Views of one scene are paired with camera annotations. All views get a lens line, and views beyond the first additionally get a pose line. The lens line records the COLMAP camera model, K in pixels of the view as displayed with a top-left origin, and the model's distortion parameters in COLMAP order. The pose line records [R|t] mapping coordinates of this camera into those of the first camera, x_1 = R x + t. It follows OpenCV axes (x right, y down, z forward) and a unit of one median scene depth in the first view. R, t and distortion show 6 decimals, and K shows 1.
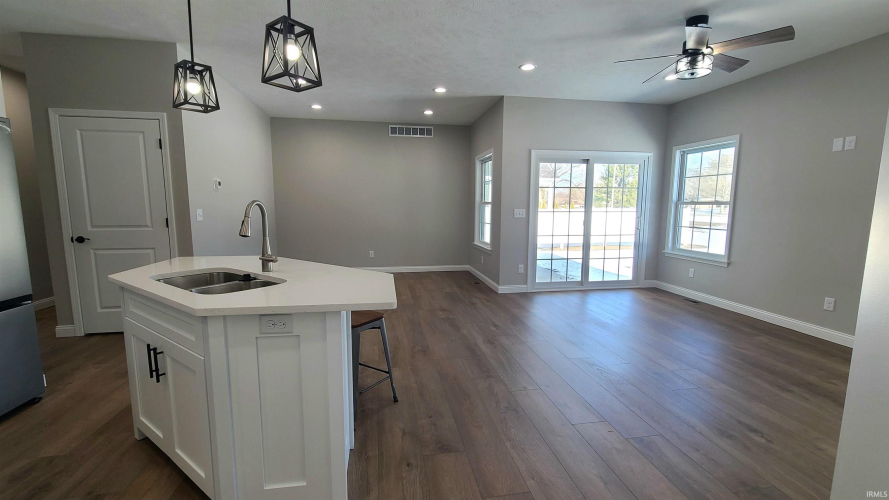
lens RADIAL K [[373.1, 0, 444.5], [0, 373.1, 250.0], [0, 0, 1]] dist [-0.000273, -0.000010]
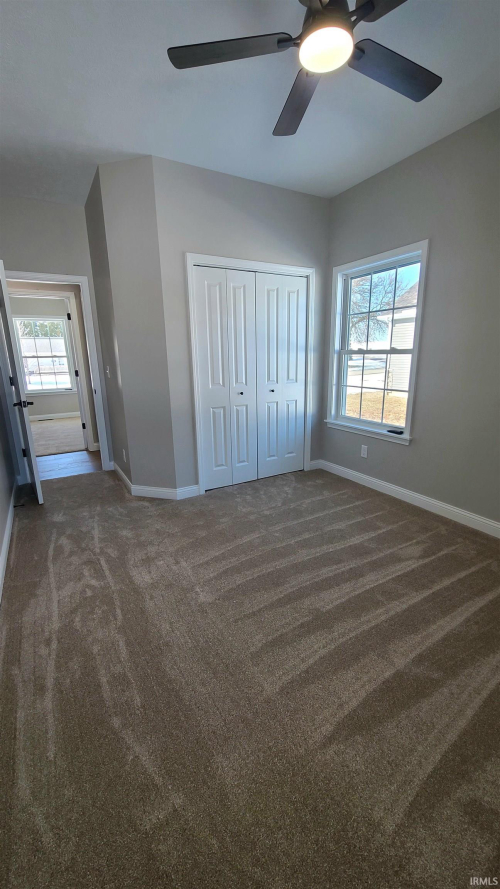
lens RADIAL K [[361.7, 0, 250.0], [0, 361.7, 444.5], [0, 0, 1]] dist [-0.001007, -0.000526]
pose [[0.938378, -0.109642, 0.327758, 0.226300], [0.067213, 0.988132, 0.138118, -0.061269], [-0.339012, -0.107577, 0.934611, 0.411588]]
